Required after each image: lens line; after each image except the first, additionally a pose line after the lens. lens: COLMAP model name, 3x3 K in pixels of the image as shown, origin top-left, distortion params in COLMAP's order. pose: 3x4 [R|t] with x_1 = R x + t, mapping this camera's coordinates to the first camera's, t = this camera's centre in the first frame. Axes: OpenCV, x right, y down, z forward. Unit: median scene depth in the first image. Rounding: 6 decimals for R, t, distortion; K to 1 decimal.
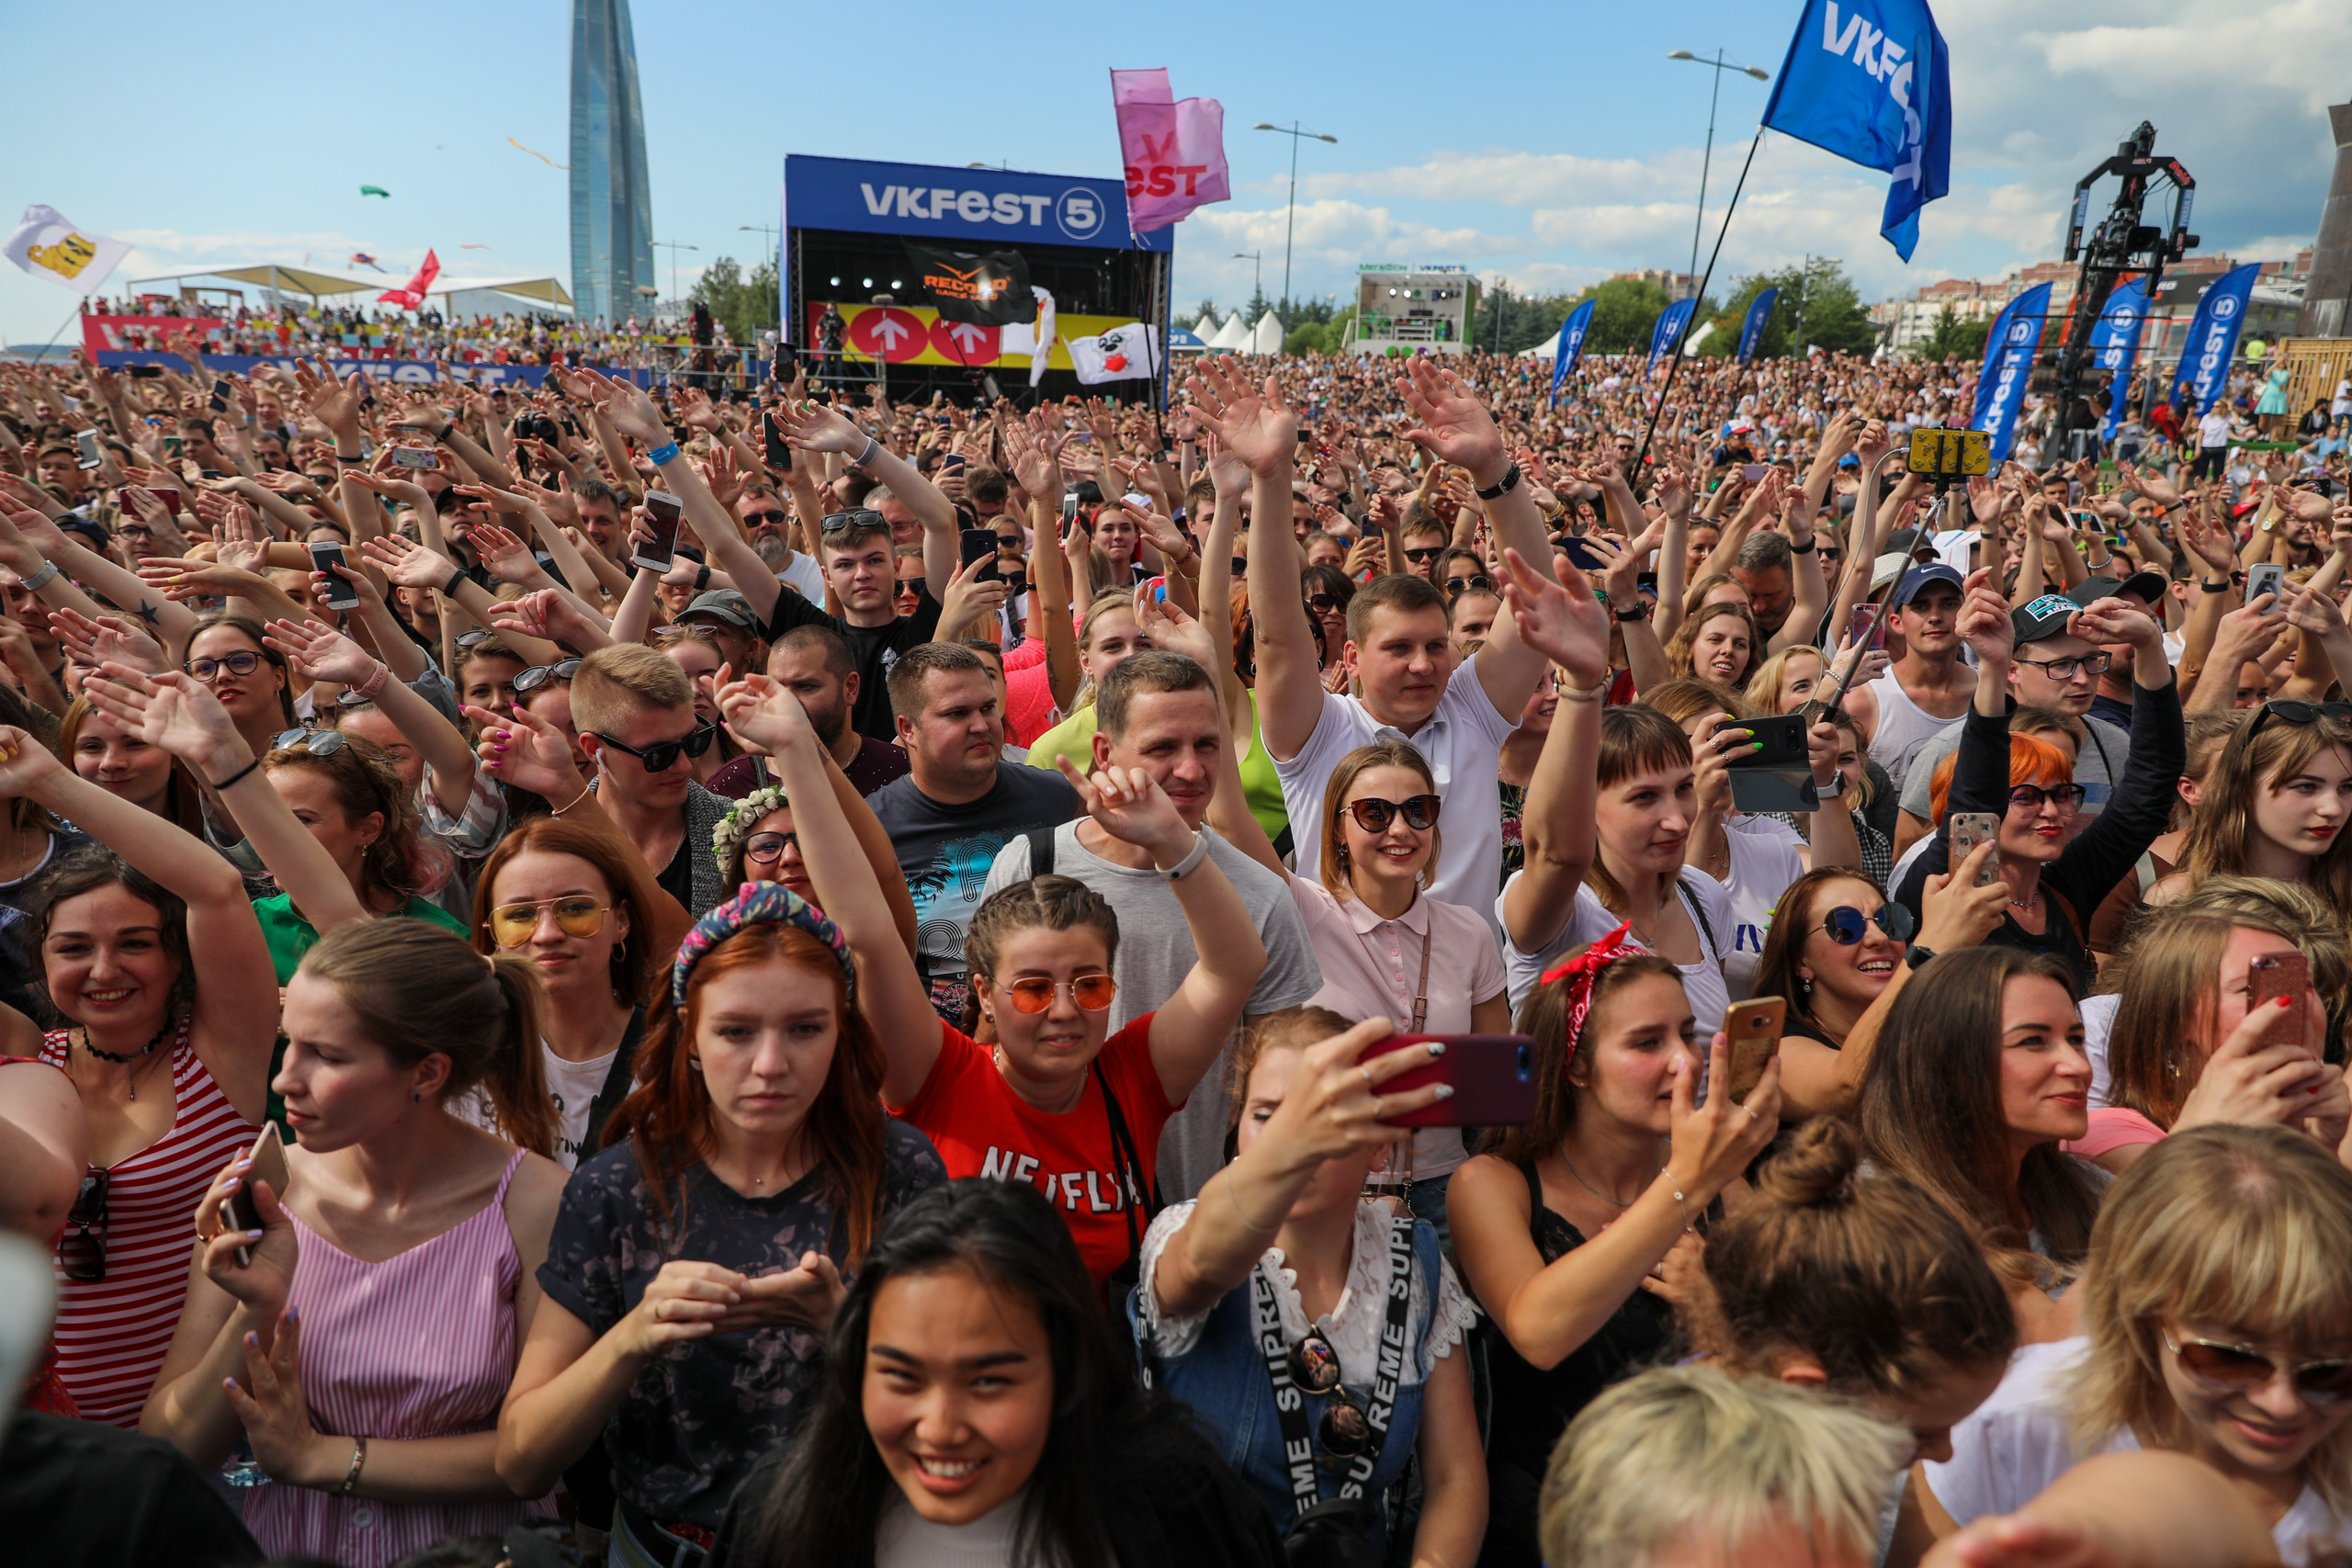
lens RADIAL K [[1590.3, 0, 1229.7], [0, 1590.3, 800.4], [0, 0, 1]] dist [-0.022008, 0.011349]
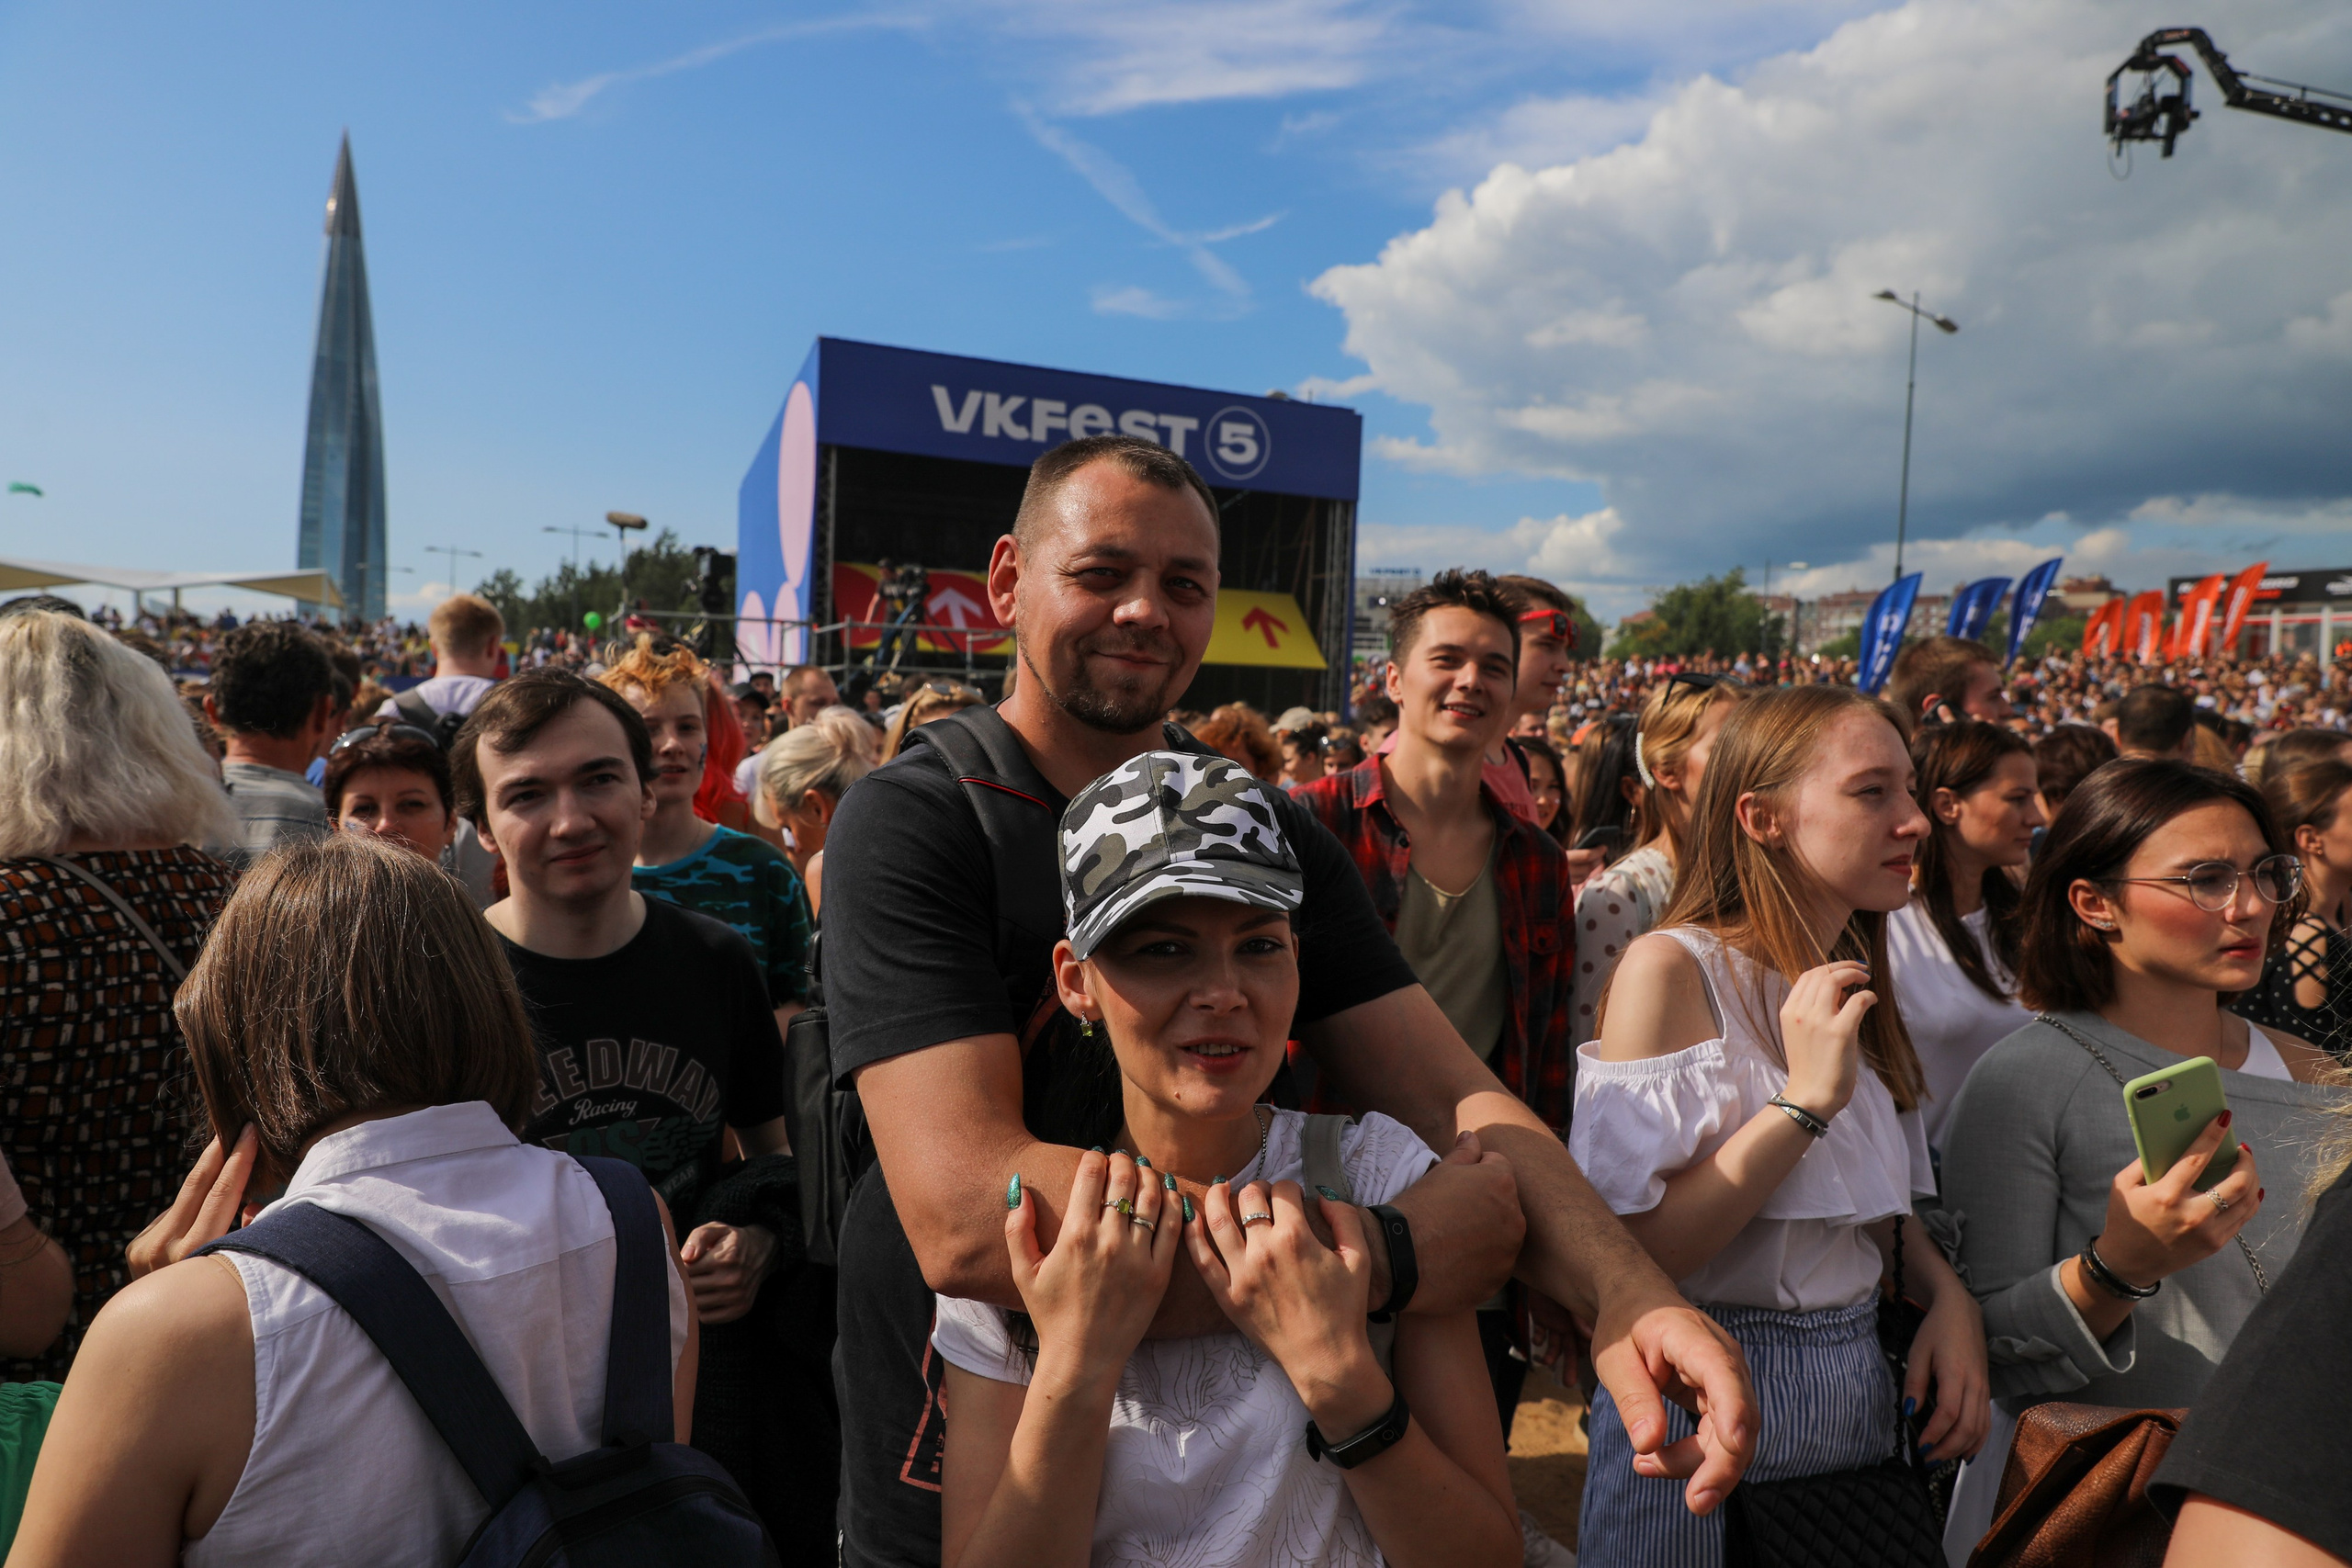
lens RADIAL K [[1590.3, 0, 1186.9], [0, 1590.3, 786.2], [0, 0, 1]] dist [-0.022008, 0.011349]
pose [[0.990731, -0.008721, 0.135555, -0.213655], [0.036526, 0.978285, -0.204019, -0.088375], [-0.130832, 0.207079, 0.969537, 0.376797]]
